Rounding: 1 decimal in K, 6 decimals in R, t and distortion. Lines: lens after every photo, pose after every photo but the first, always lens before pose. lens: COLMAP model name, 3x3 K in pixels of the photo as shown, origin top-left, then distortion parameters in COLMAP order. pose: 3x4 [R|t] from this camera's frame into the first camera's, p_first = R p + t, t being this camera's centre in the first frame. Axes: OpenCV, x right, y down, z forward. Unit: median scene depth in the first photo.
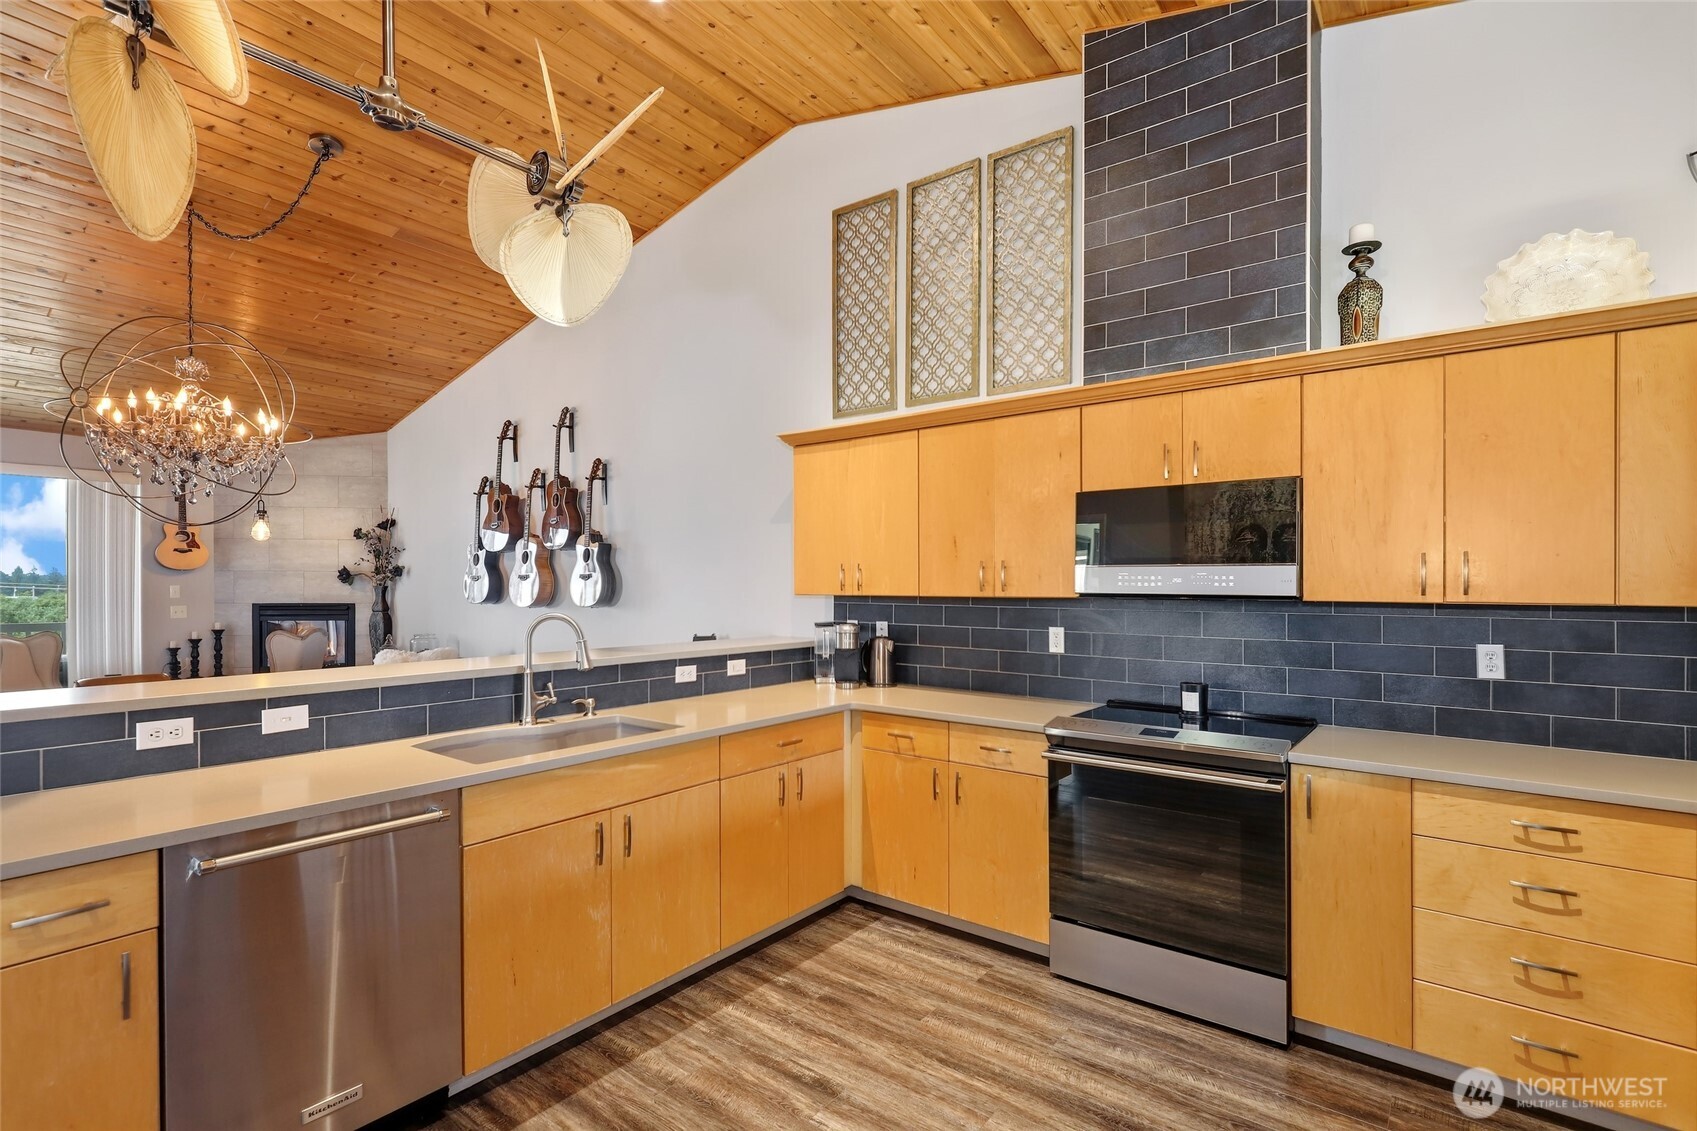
lens RADIAL K [[783.0, 0, 869.6], [0, 783.0, 587.6], [0, 0, 1]] dist [-0.001953, 0.001294]
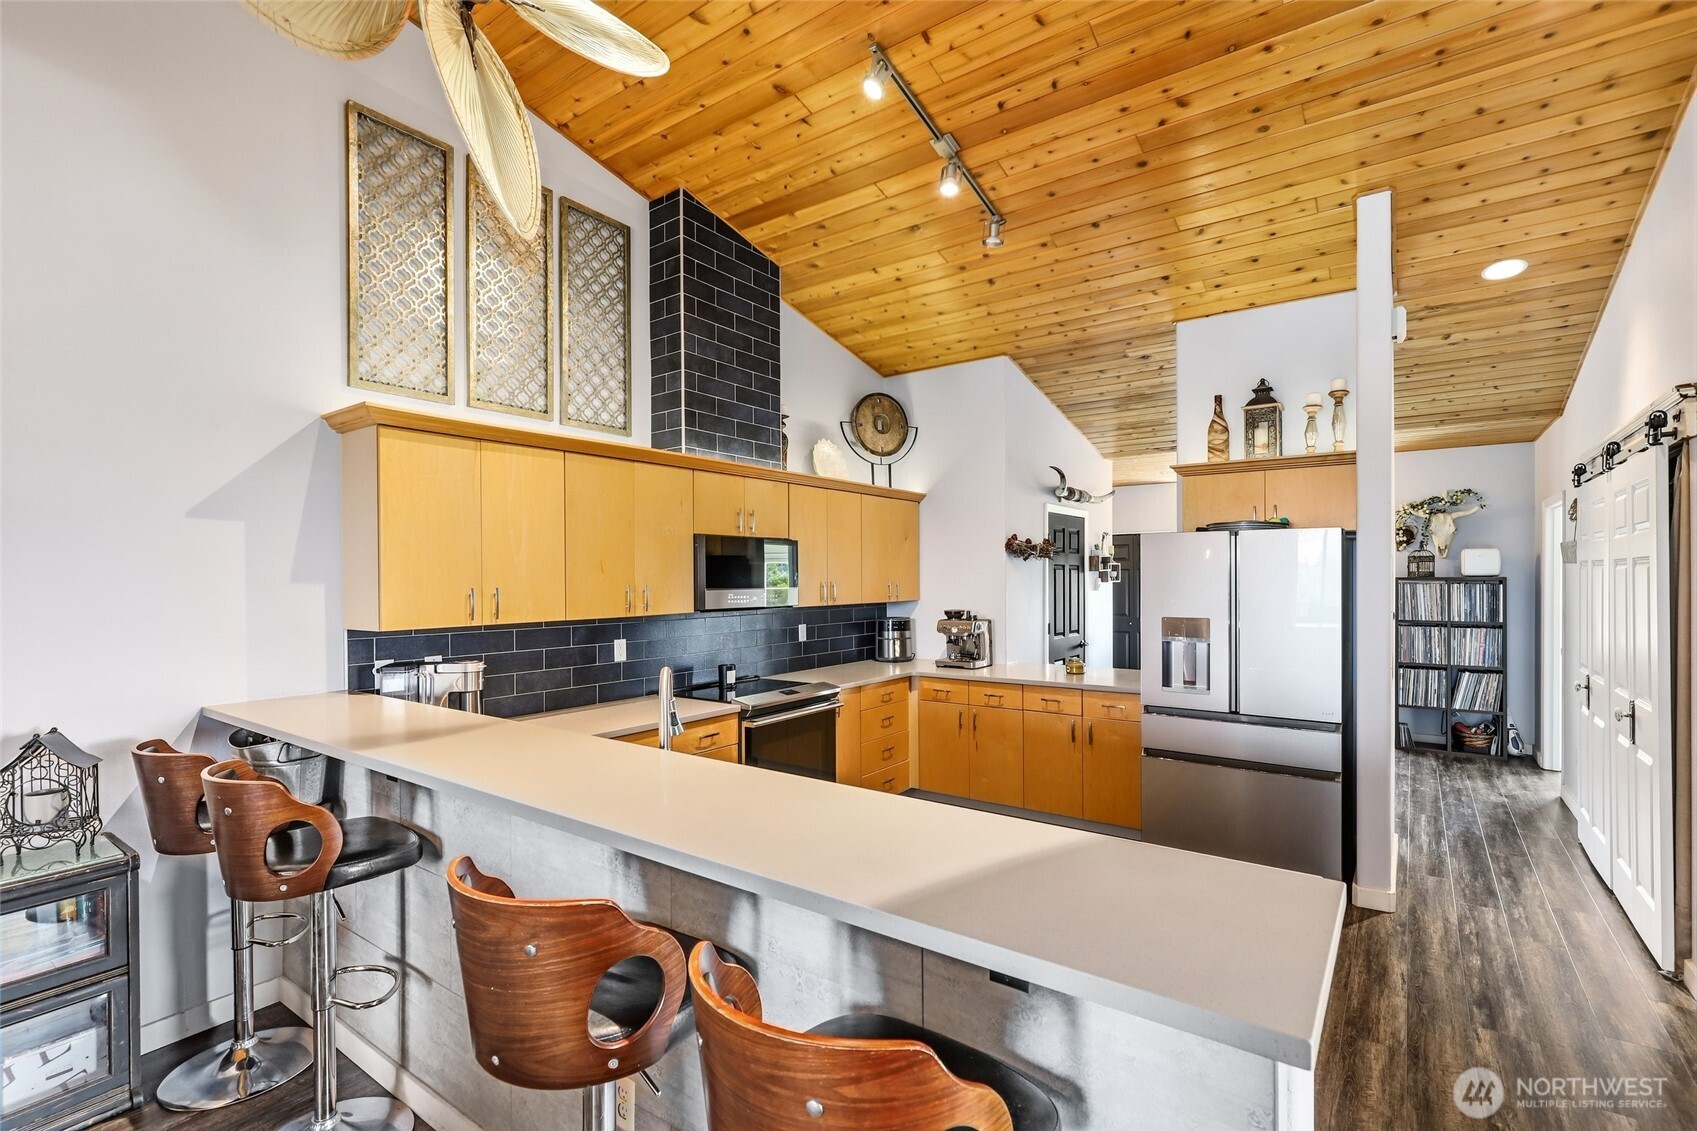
lens RADIAL K [[783.0, 0, 837.3], [0, 783.0, 573.3], [0, 0, 1]] dist [-0.001953, 0.001294]
pose [[-0.015594, 0.002877, 0.999874, -1.156716], [0.012494, 0.999918, -0.002682, -0.051237], [-0.999800, 0.012451, -0.015629, 0.840644]]
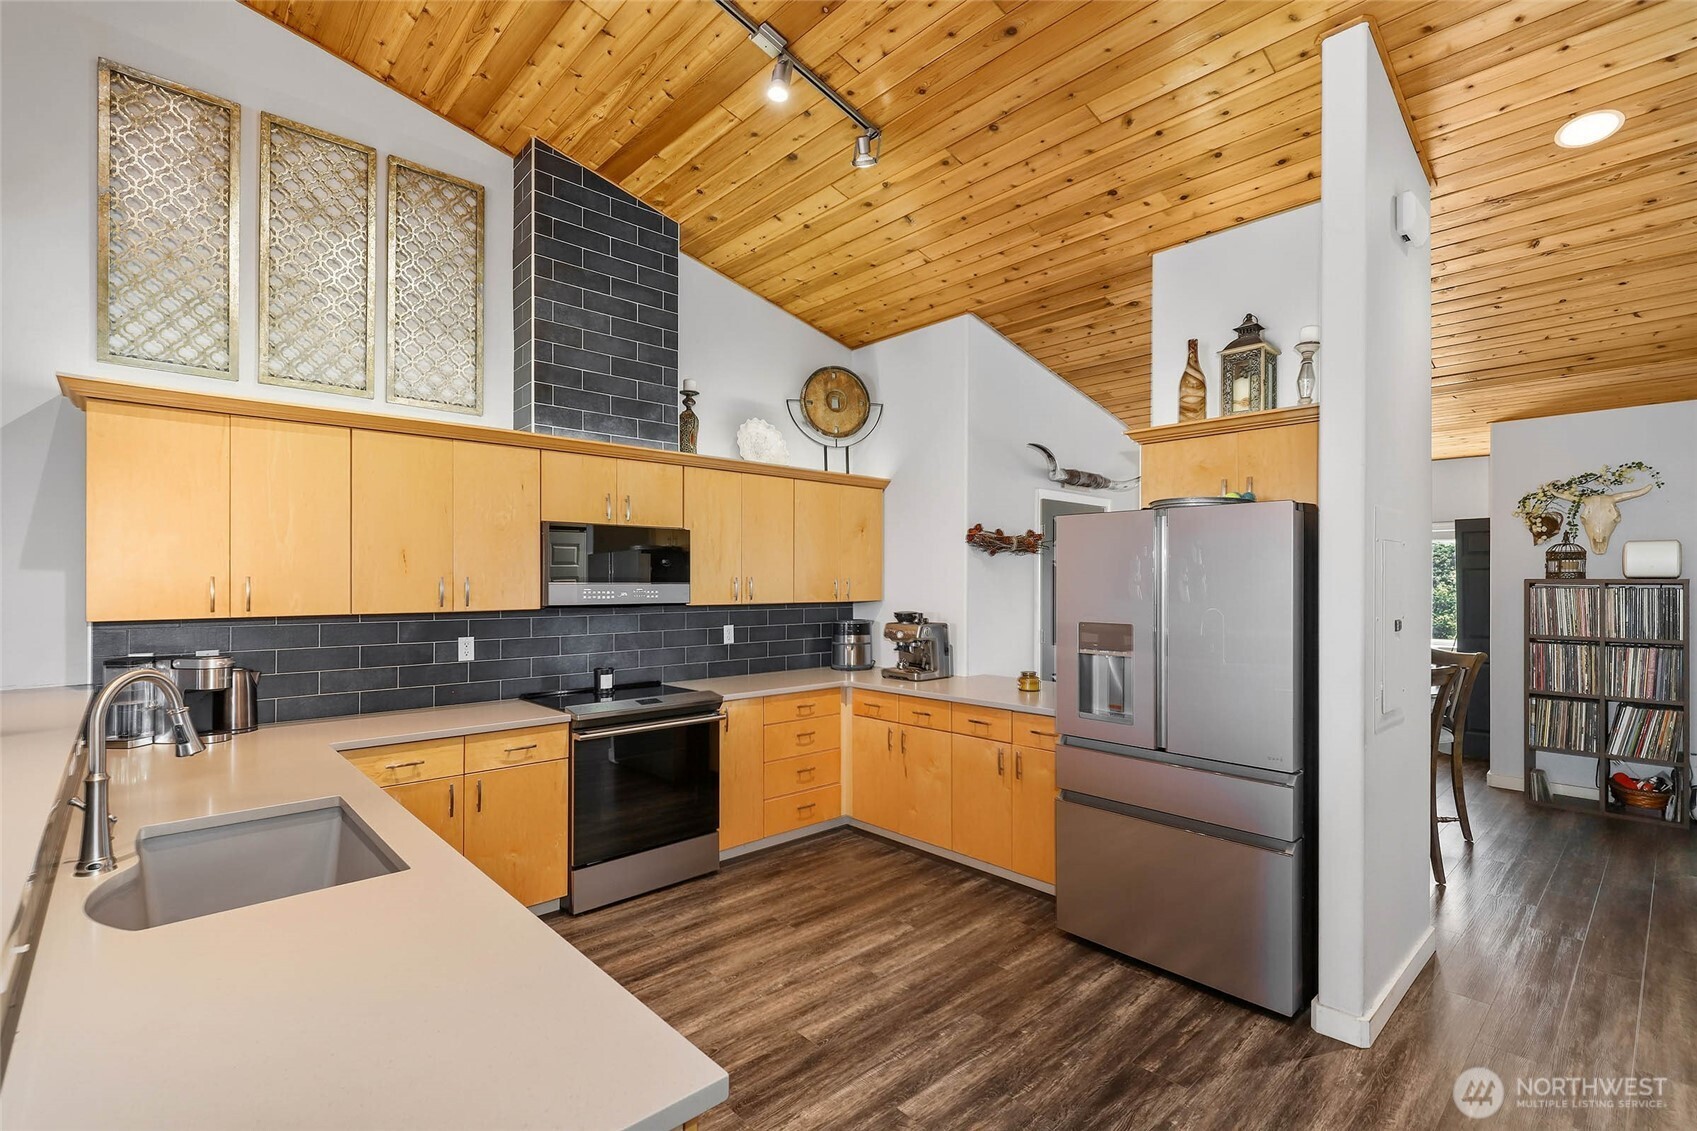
lens RADIAL K [[783.0, 0, 836.1], [0, 783.0, 576.0], [0, 0, 1]] dist [-0.001953, 0.001294]
pose [[0.178976, 0.004595, 0.983843, -0.895223], [0.005605, 0.999968, -0.005690, -0.030297], [-0.983837, 0.006533, 0.178945, 0.369857]]
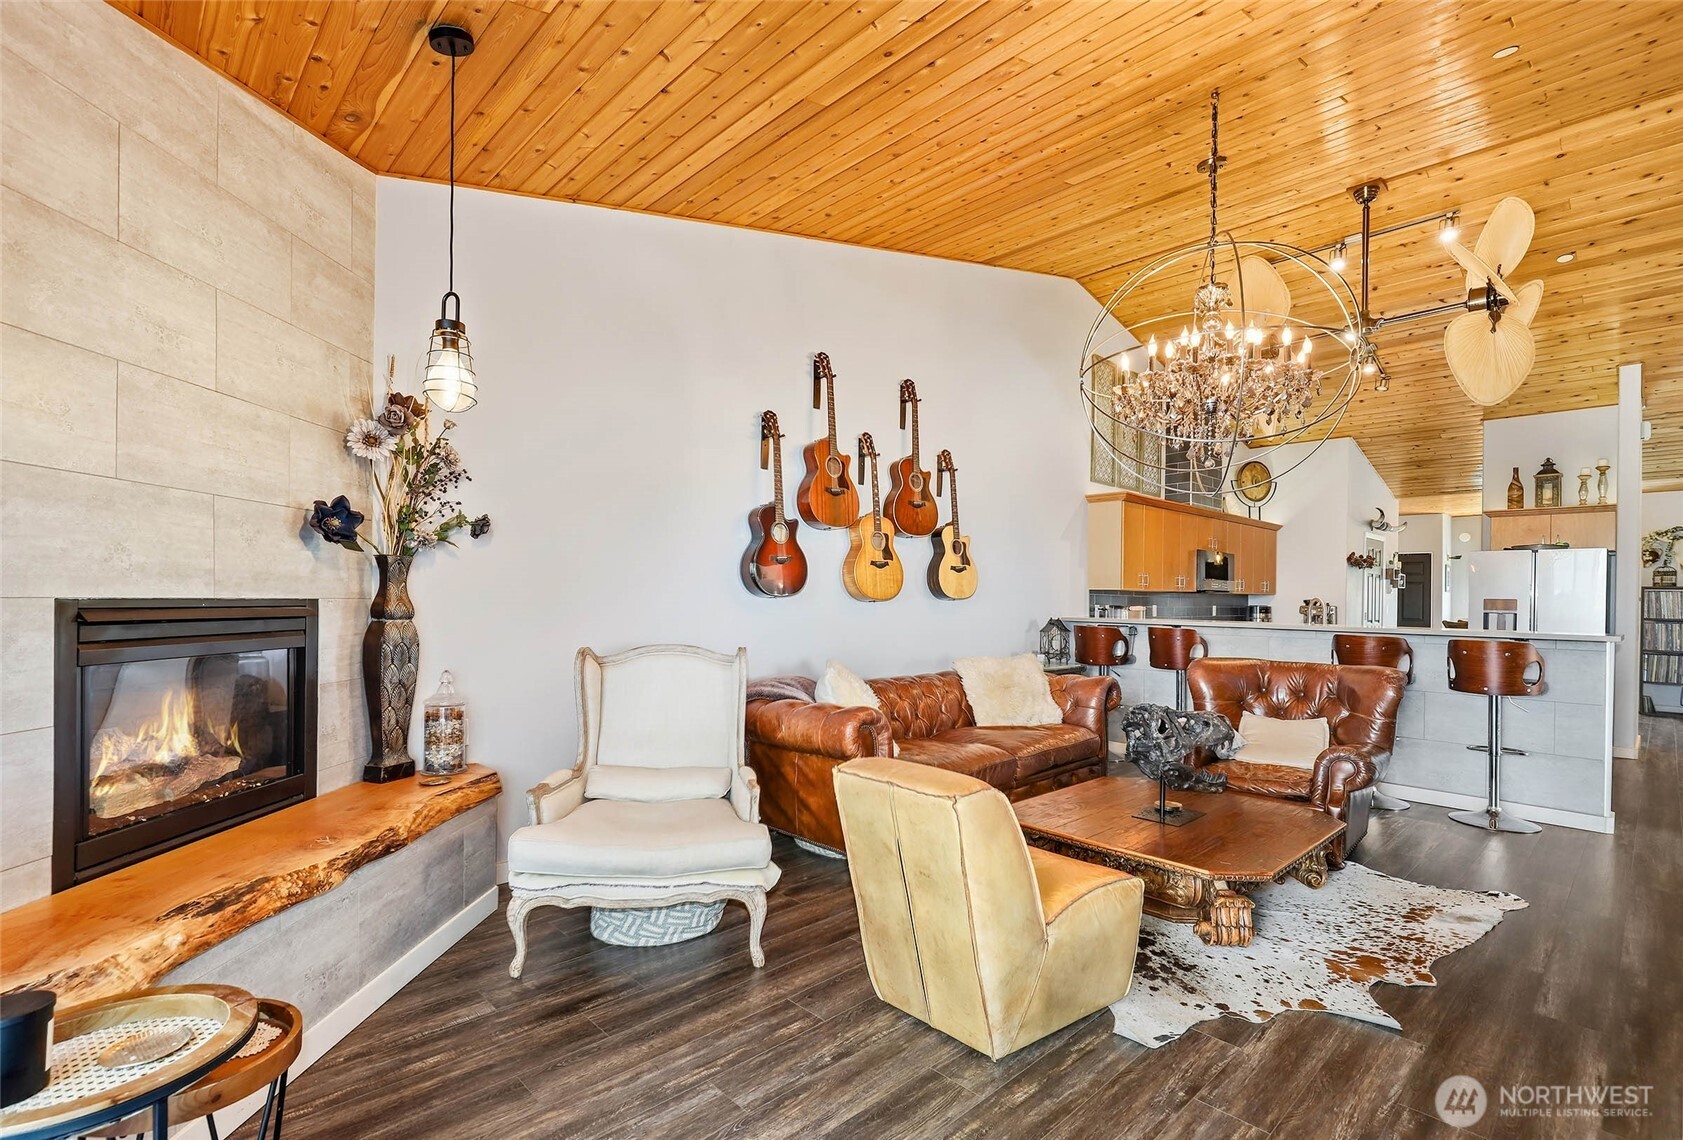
lens RADIAL K [[776.5, 0, 824.5], [0, 776.5, 590.2], [0, 0, 1]] dist [-0.001953, 0.001294]
pose [[0.176572, 0.010220, 0.984235, -2.545563], [-0.007526, 0.999931, -0.009033, 0.044033], [-0.984259, -0.005812, 0.176636, 1.856940]]
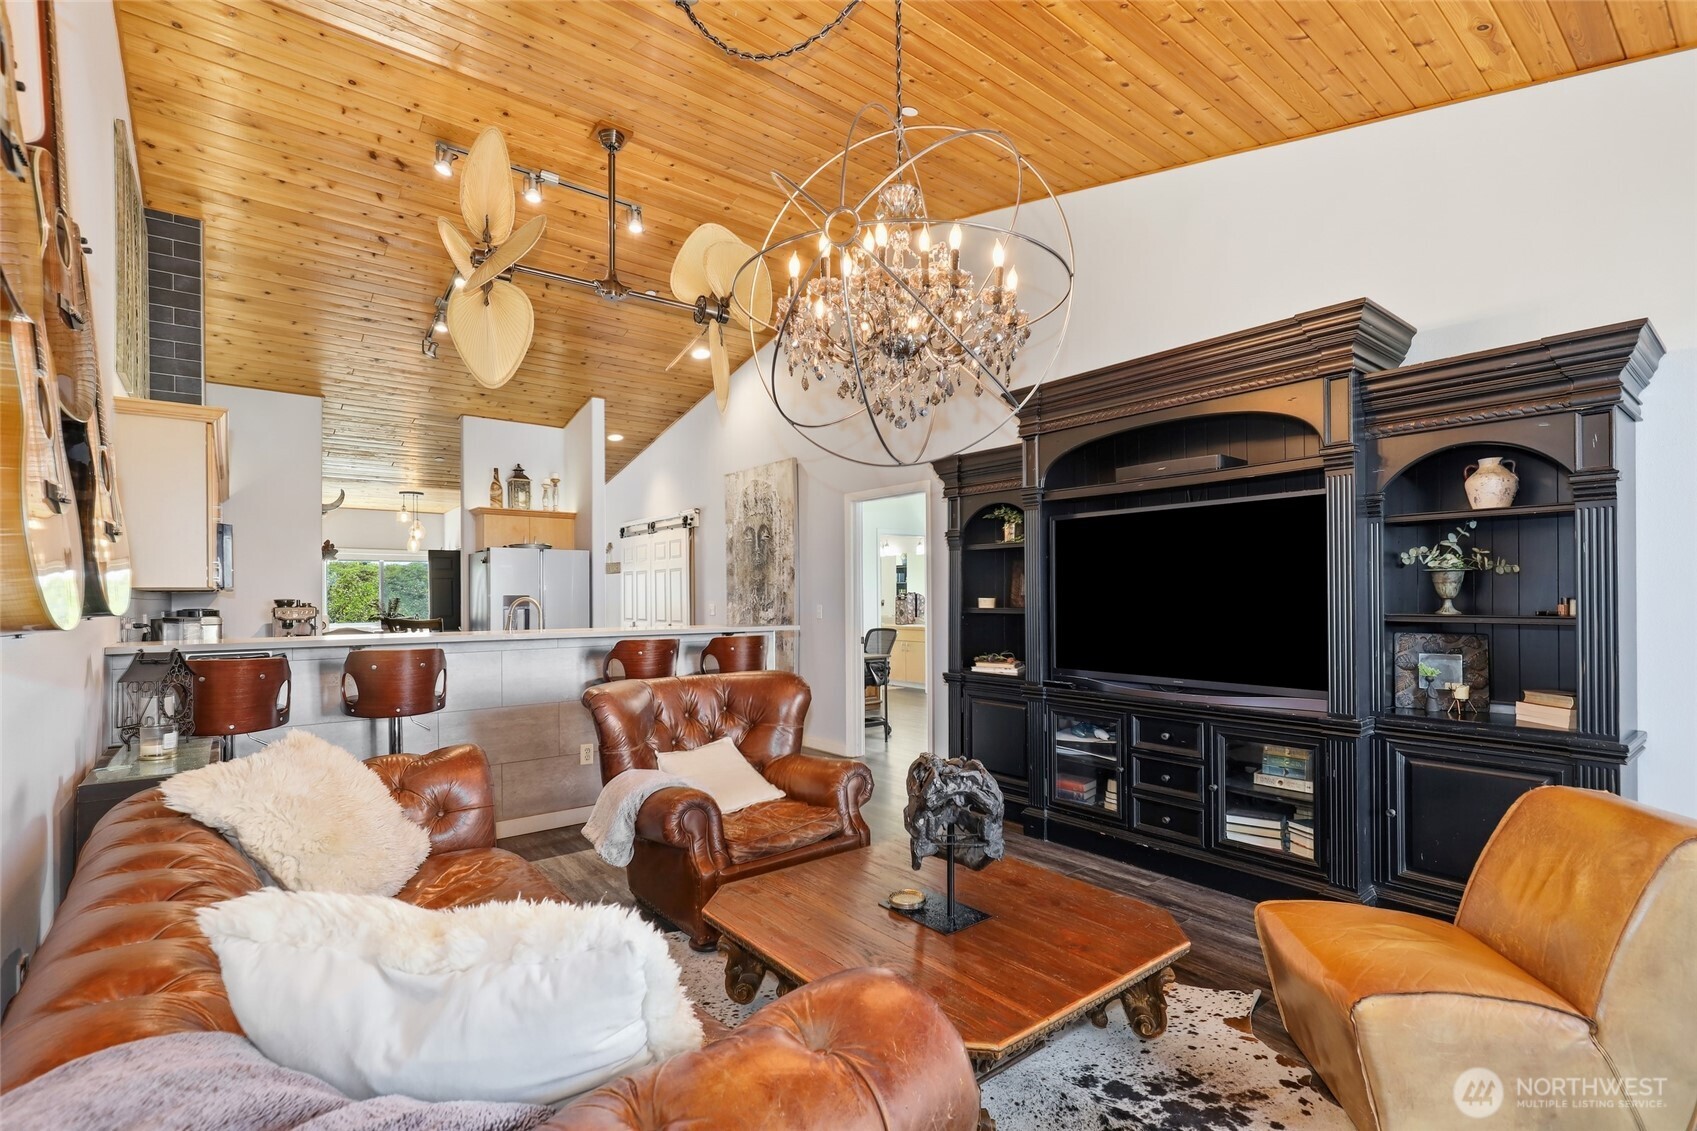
lens RADIAL K [[783.0, 0, 854.8], [0, 783.0, 593.1], [0, 0, 1]] dist [-0.001953, 0.001294]
pose [[-0.970304, 0.006430, 0.241805, -1.435308], [0.007707, 0.999961, 0.004334, 0.022903], [-0.241767, 0.006069, -0.970315, 2.372746]]
